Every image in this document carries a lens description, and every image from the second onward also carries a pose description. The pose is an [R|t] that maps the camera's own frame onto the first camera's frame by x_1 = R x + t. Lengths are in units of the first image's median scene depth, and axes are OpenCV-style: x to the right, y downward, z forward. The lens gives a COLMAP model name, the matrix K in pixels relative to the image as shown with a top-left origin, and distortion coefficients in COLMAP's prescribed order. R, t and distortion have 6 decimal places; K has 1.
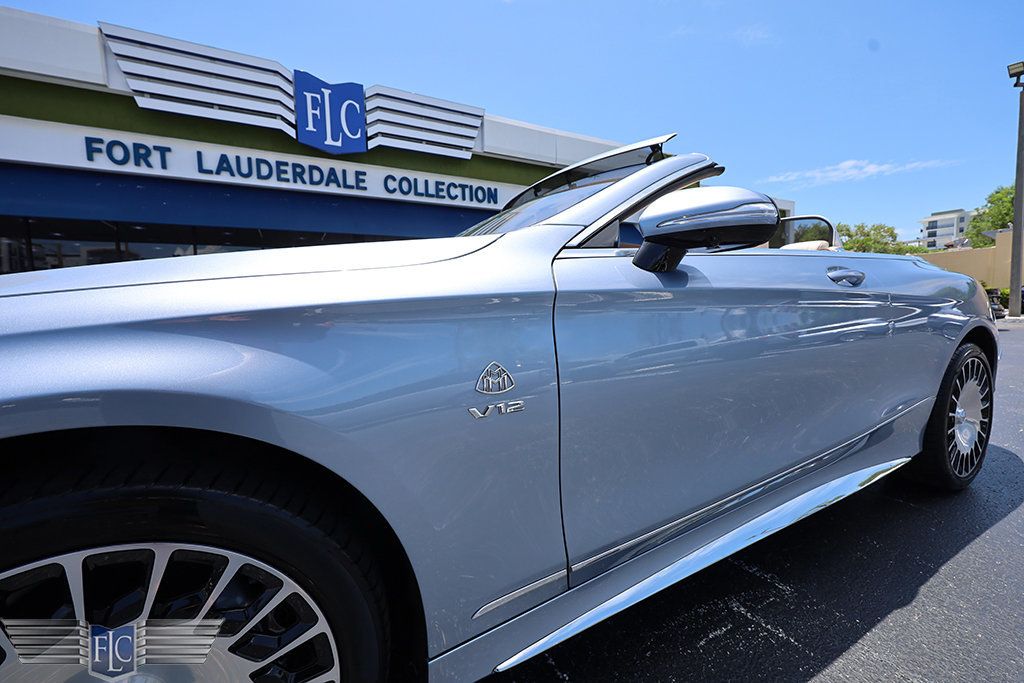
lens RADIAL K [[416.1, 0, 512.7], [0, 416.1, 338.8], [0, 0, 1]] dist [0.001756, 0.000124]
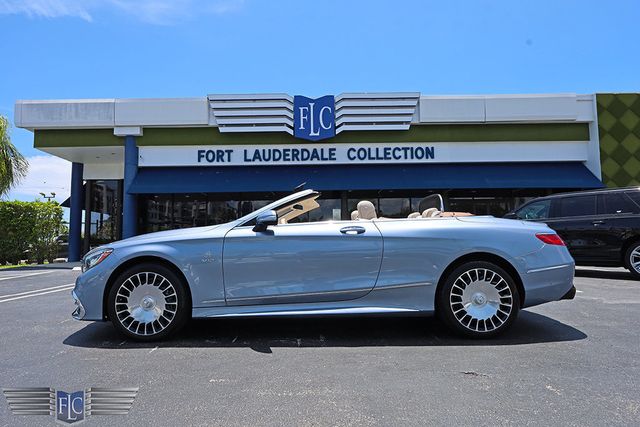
lens RADIAL K [[375.0, 0, 320.0], [0, 375.0, 213.5], [0, 0, 1]] dist [-0.003633, -0.001042]
pose [[0.880413, -0.022900, -0.473655, 0.248532], [-0.044764, 0.990360, -0.131087, 0.010294], [0.472091, 0.136614, 0.870900, -0.180081]]
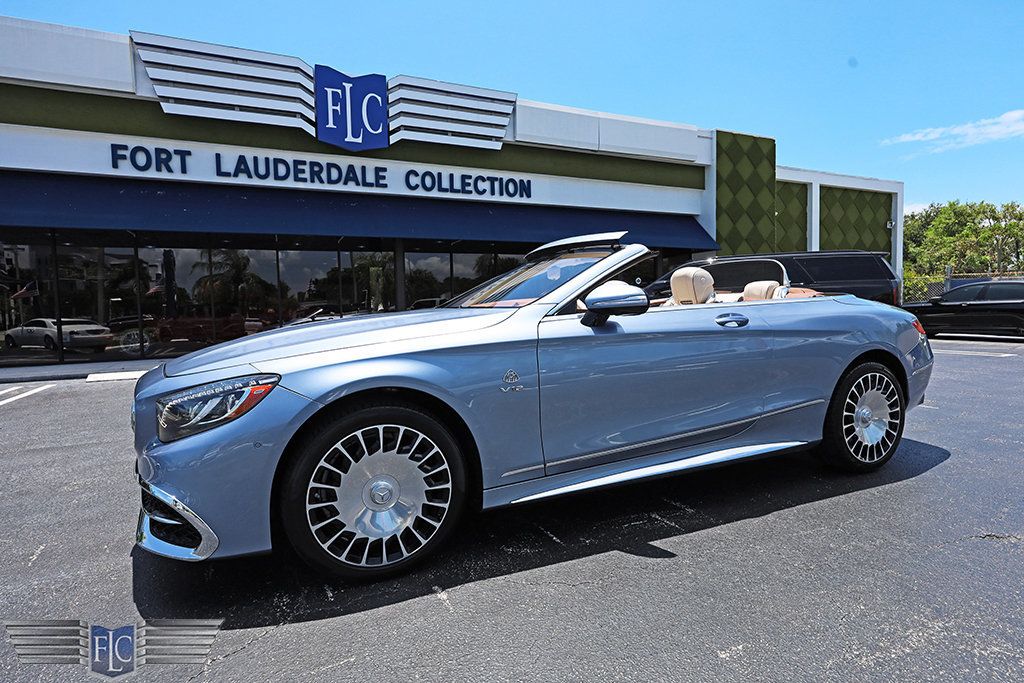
lens RADIAL K [[535.4, 0, 517.3], [0, 535.4, 340.3], [0, 0, 1]] dist [-0.001529, 0.001431]
pose [[0.997765, 0.005603, -0.066591, 0.014783], [-0.006812, 0.999816, -0.017948, -0.004205], [0.066479, 0.018361, 0.997619, -0.156247]]
